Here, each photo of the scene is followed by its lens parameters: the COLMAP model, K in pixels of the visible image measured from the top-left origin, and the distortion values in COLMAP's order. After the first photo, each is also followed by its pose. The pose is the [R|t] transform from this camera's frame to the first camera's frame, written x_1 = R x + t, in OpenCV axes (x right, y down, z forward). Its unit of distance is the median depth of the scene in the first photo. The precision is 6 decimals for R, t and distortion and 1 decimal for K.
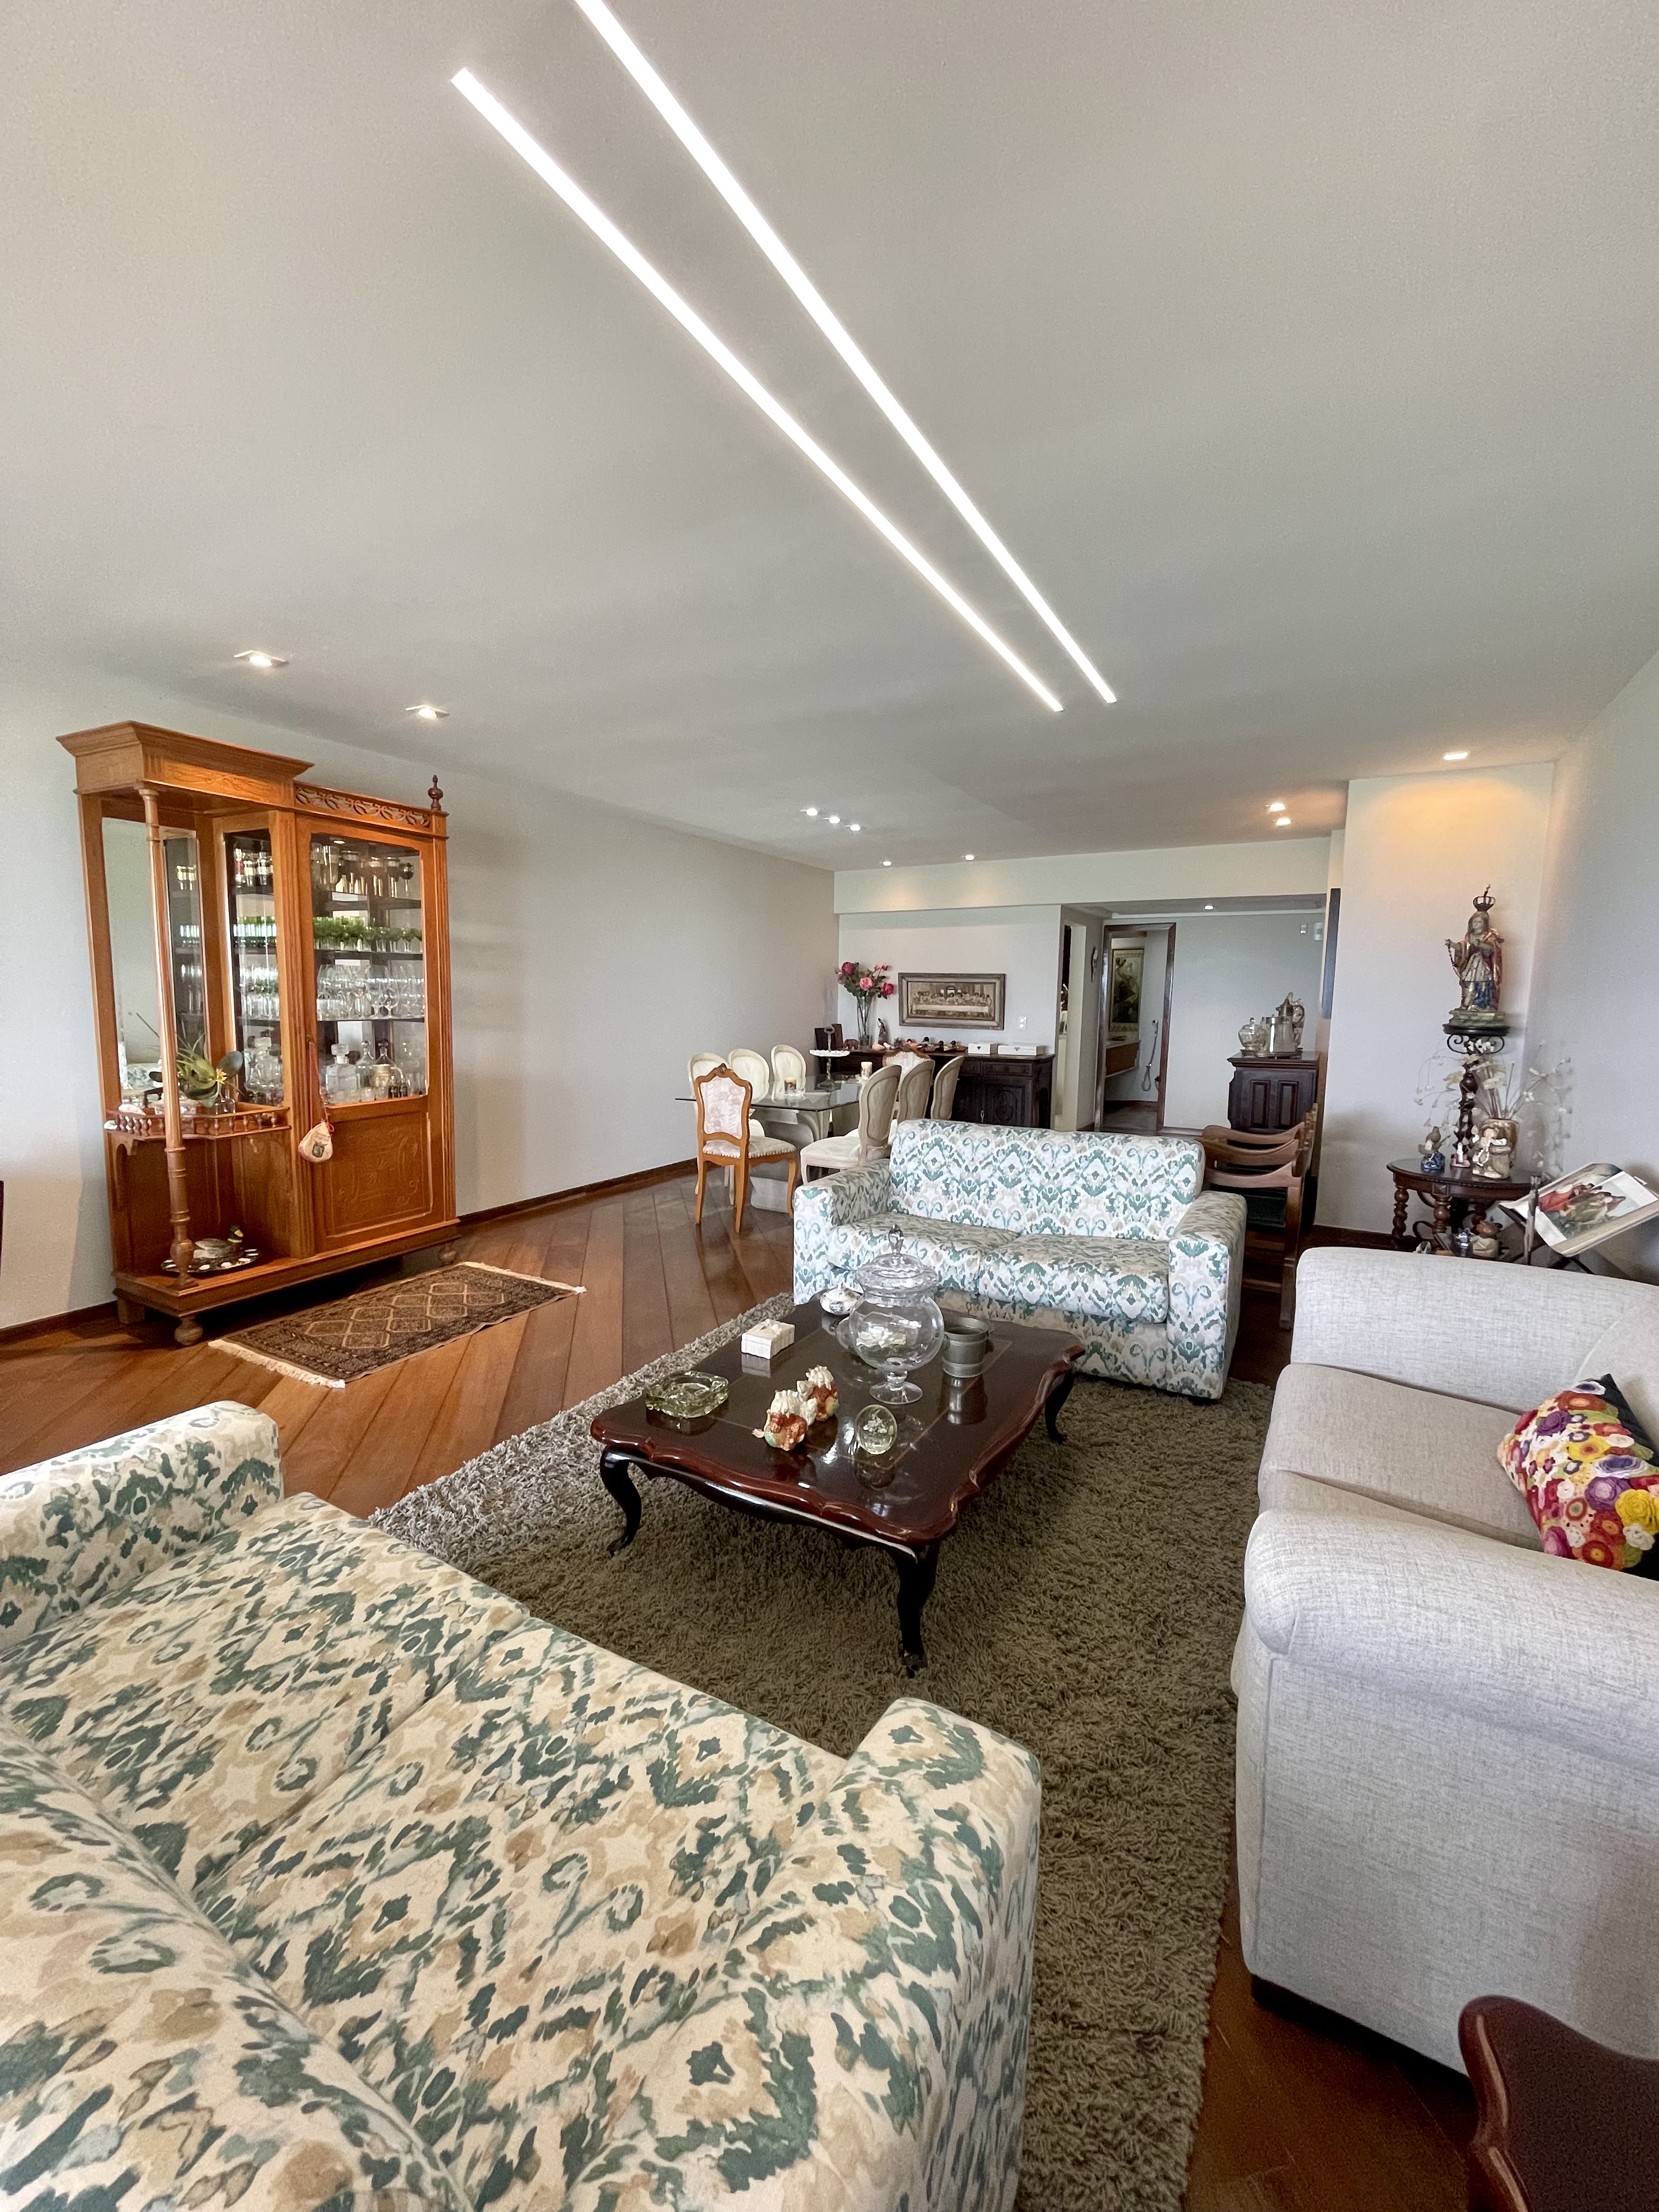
lens RADIAL K [[889.5, 0, 818.4], [0, 889.5, 1100.2], [0, 0, 1]] dist [-0.000783, 0.000948]
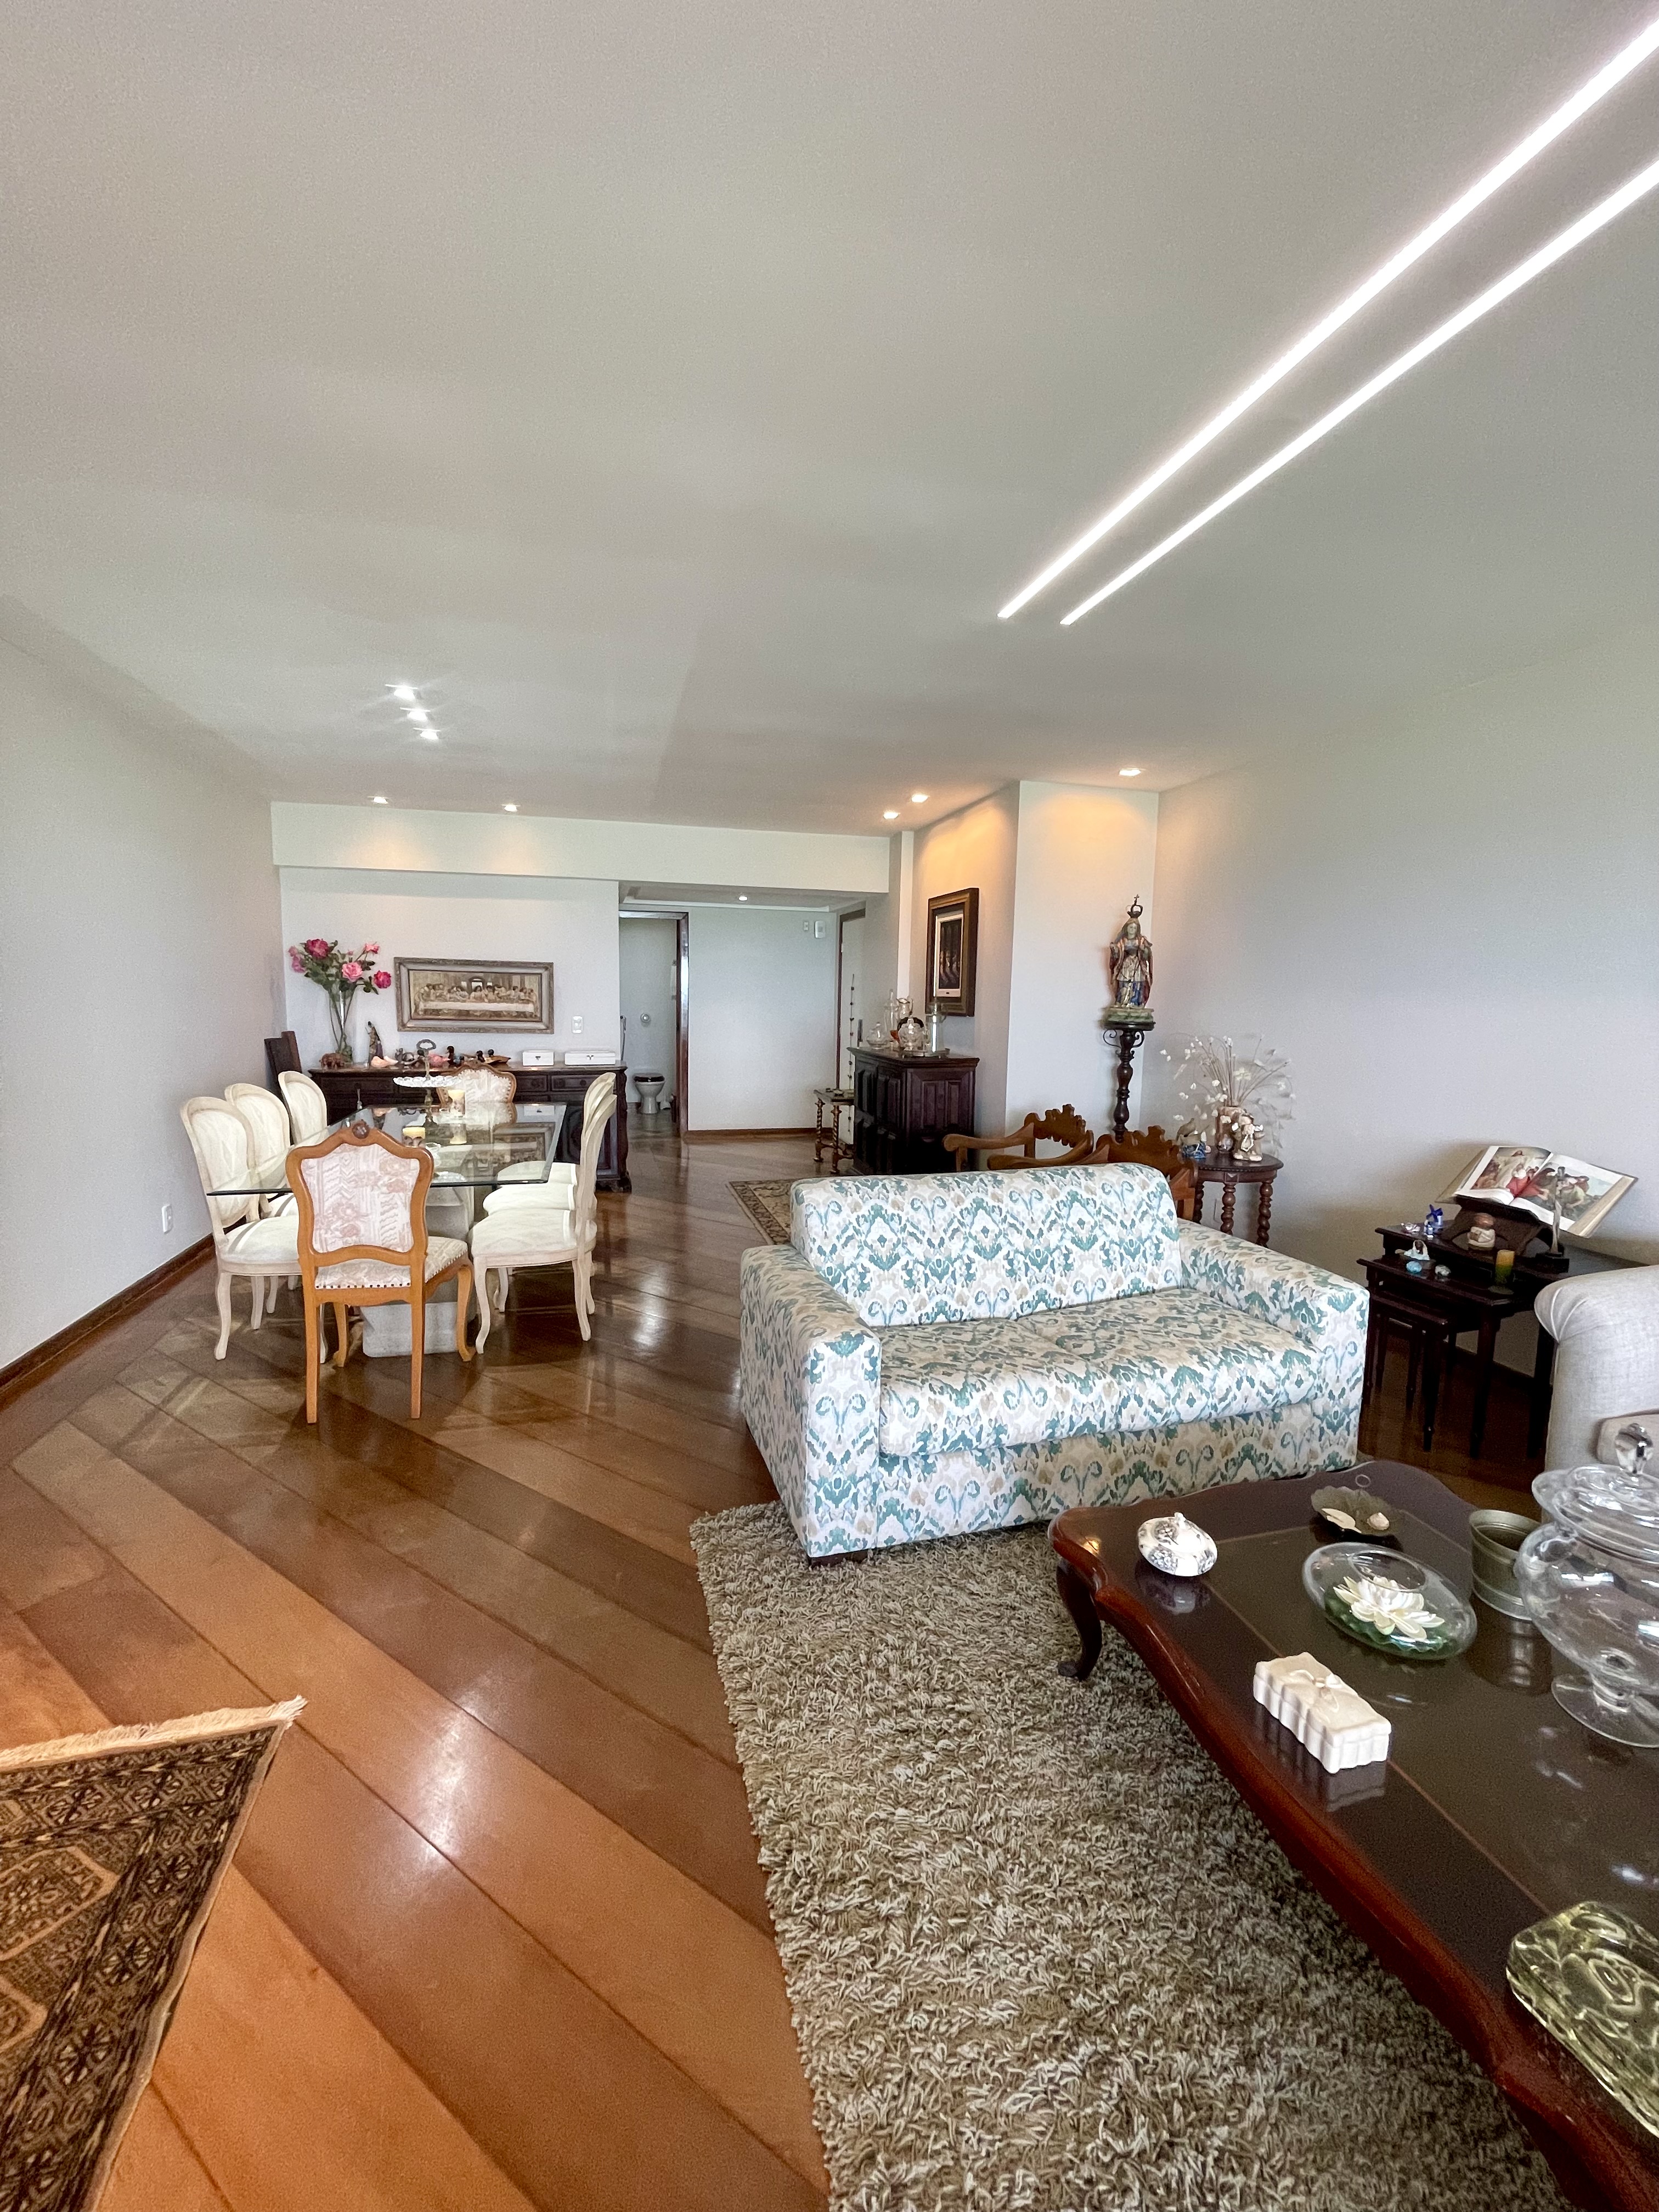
lens RADIAL K [[889.5, 0, 828.8], [0, 889.5, 1103.5], [0, 0, 1]] dist [-0.000783, 0.000948]
pose [[0.713287, -0.087268, 0.695418, -0.274671], [0.076826, 0.995974, 0.046184, -0.053679], [-0.696649, 0.020484, 0.717120, 0.405706]]
